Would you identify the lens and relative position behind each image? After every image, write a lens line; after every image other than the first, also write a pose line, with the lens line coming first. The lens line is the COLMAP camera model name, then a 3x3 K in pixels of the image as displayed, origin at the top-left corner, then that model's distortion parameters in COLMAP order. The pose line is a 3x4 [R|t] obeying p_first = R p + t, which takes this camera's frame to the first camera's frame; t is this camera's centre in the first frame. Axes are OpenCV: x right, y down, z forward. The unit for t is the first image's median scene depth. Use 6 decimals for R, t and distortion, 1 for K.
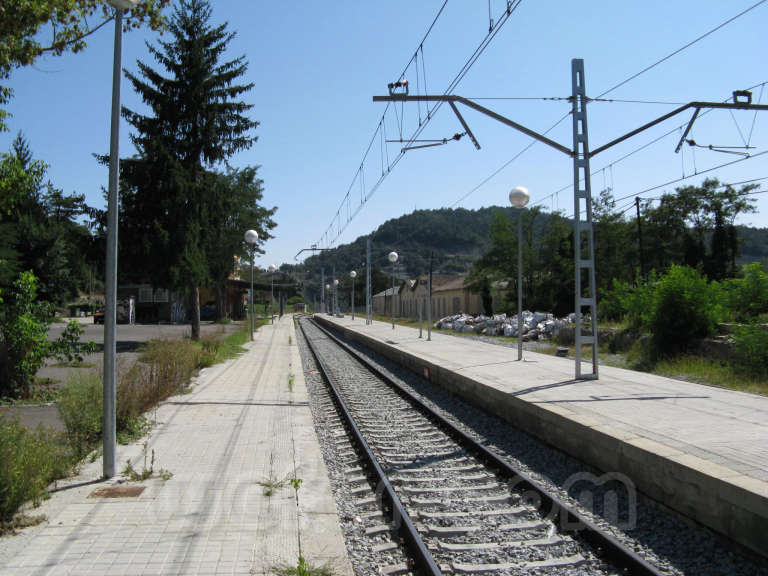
lens RADIAL K [[808.2, 0, 384.0], [0, 808.2, 288.0], [0, 0, 1]] dist [-0.150913, 0.104181]
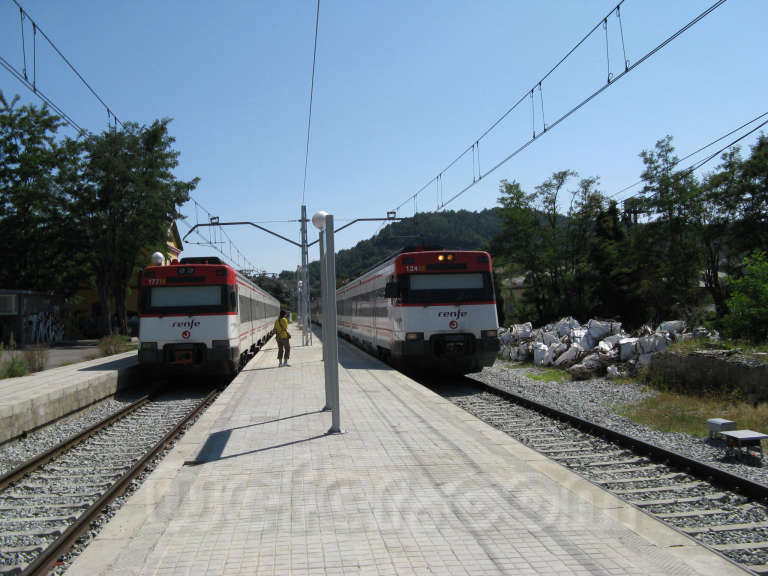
lens RADIAL K [[808.2, 0, 384.0], [0, 808.2, 288.0], [0, 0, 1]] dist [-0.150913, 0.104181]
pose [[0.999729, -0.022624, -0.005565, 0.021858], [0.022584, 0.999719, -0.007163, 0.003781], [0.005726, 0.007035, 0.999959, 0.197740]]
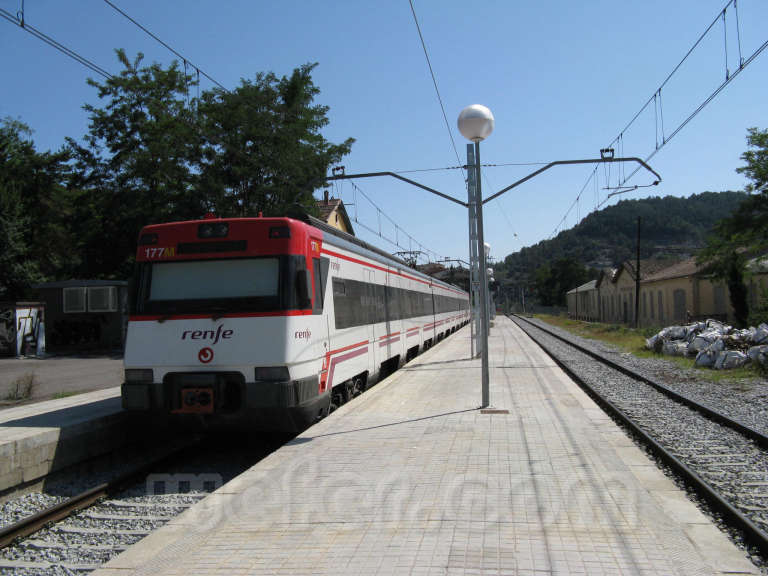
lens RADIAL K [[797.7, 0, 368.0], [0, 797.7, 305.8], [0, 0, 1]] dist [-0.144367, 0.025076]
pose [[0.961634, -0.027120, -0.272992, 0.018331], [0.033102, 0.999302, 0.017331, 0.005608], [0.272332, -0.025702, 0.961860, 0.309262]]
